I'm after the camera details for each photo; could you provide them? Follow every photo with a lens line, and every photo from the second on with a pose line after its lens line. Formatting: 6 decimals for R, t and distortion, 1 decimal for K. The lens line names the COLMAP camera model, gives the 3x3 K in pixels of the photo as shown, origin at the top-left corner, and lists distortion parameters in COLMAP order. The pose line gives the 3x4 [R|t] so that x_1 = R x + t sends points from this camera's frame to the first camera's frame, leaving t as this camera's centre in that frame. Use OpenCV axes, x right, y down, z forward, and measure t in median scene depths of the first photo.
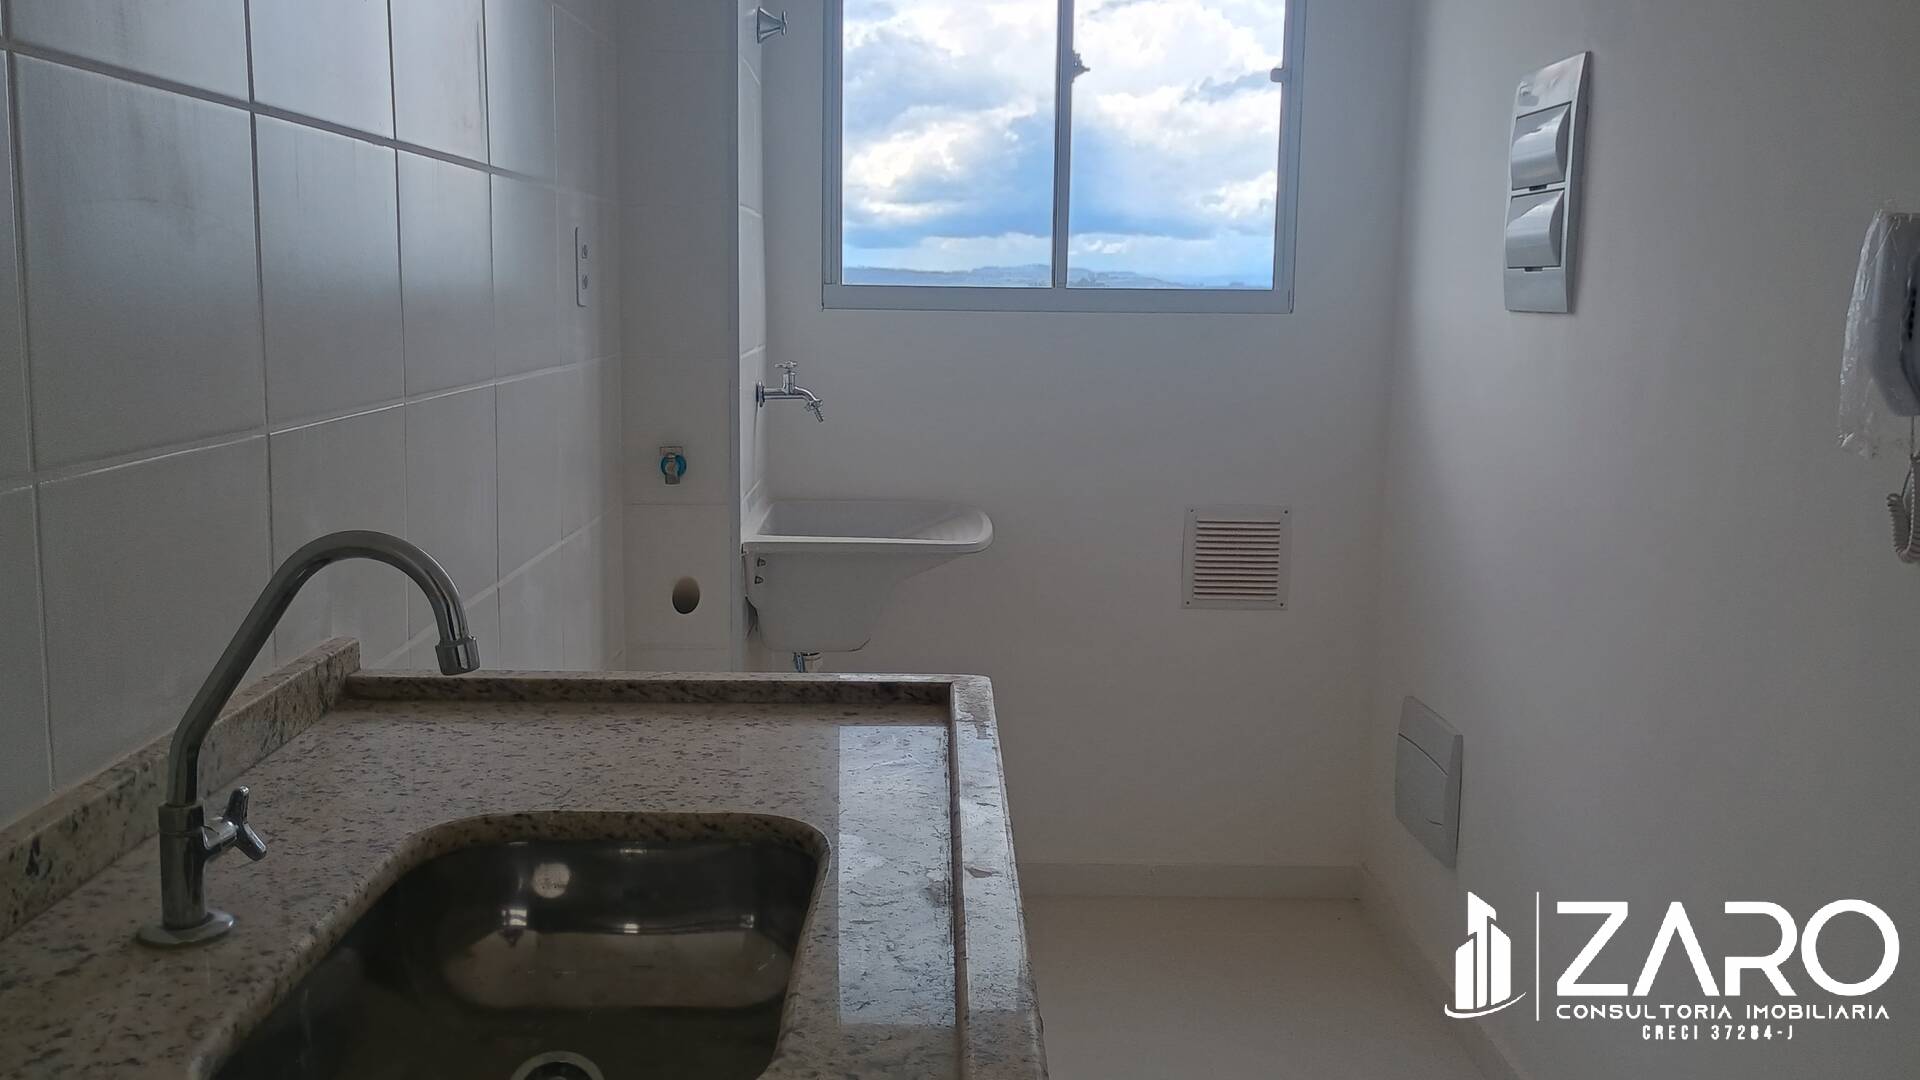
lens RADIAL K [[1677.3, 0, 965.5], [0, 1677.3, 538.1], [0, 0, 1]] dist [0.057103, -0.073052]
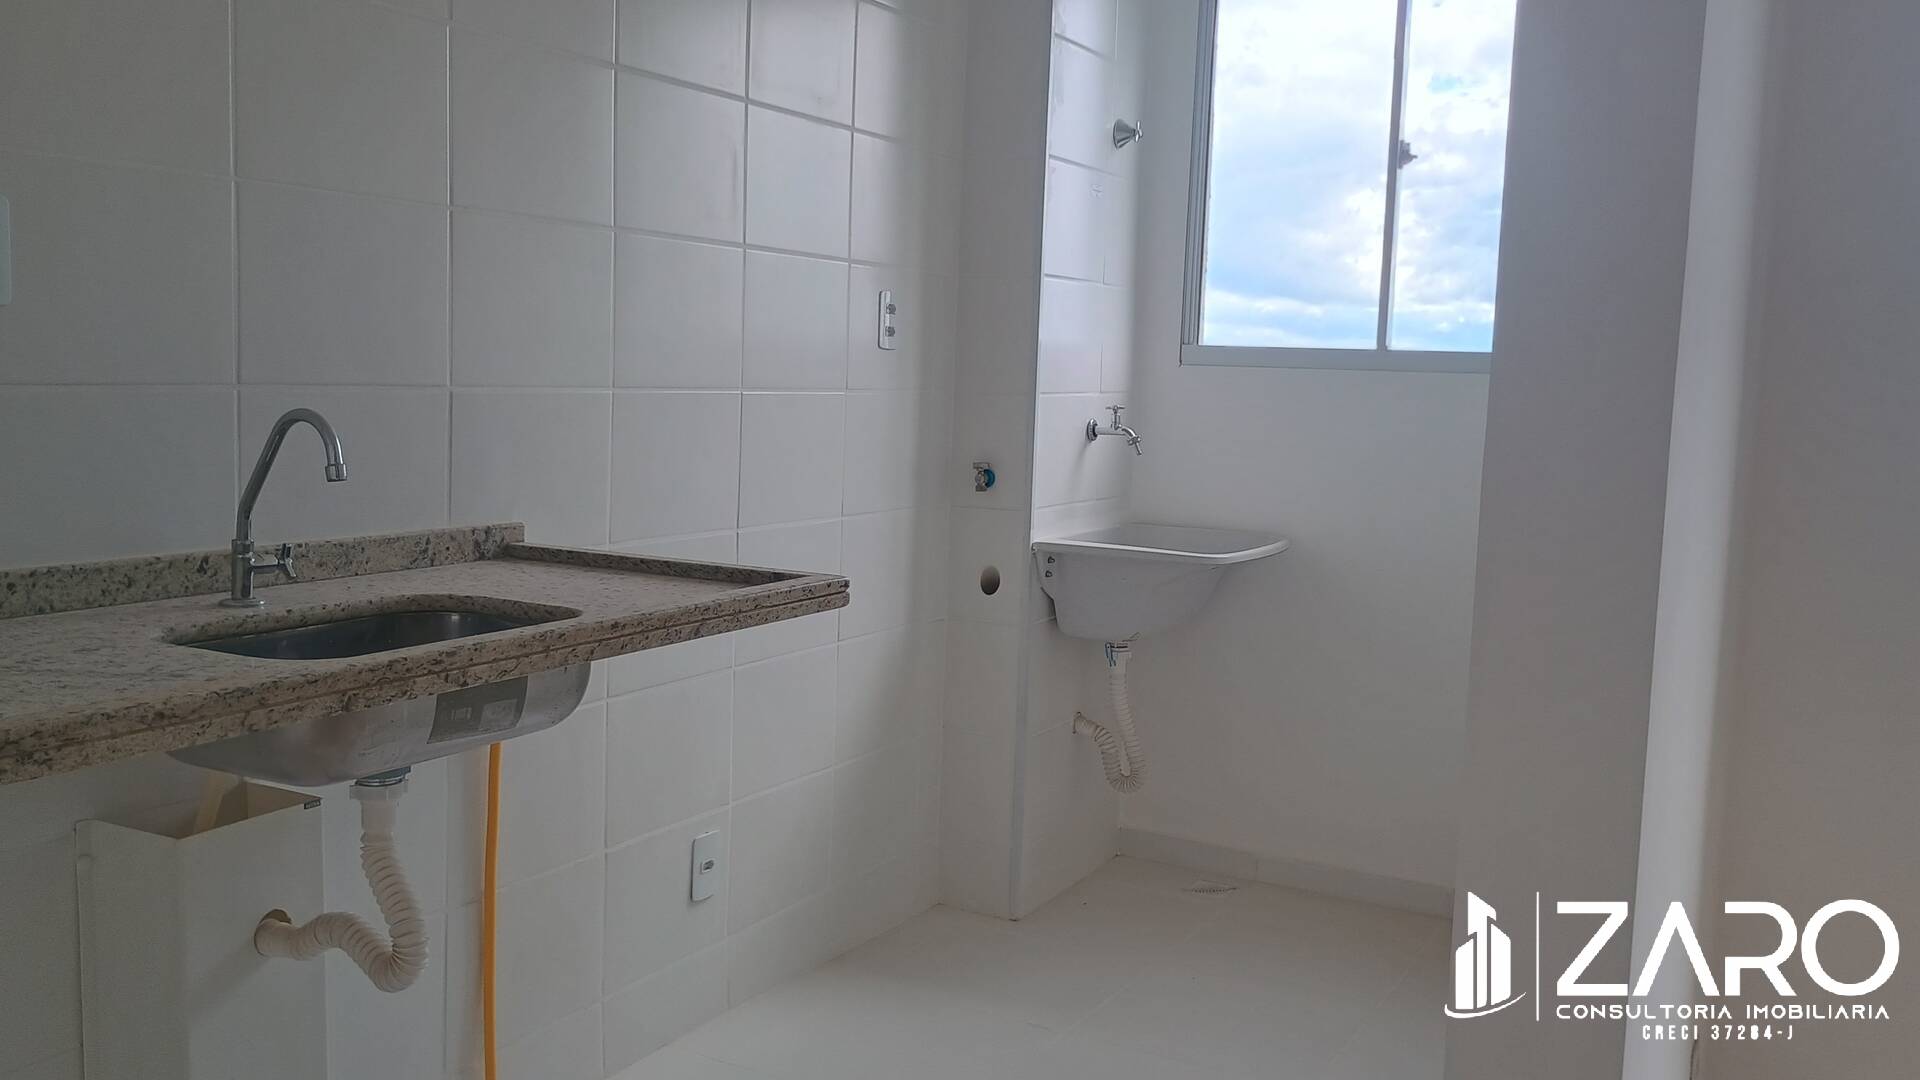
lens RADIAL K [[1677.3, 0, 965.5], [0, 1677.3, 538.1], [0, 0, 1]] dist [0.057103, -0.073052]
pose [[0.874836, 0.066528, -0.479830, 0.430513], [-0.093870, 0.995031, -0.033185, 0.046645], [0.475238, 0.074073, 0.876734, -0.128217]]
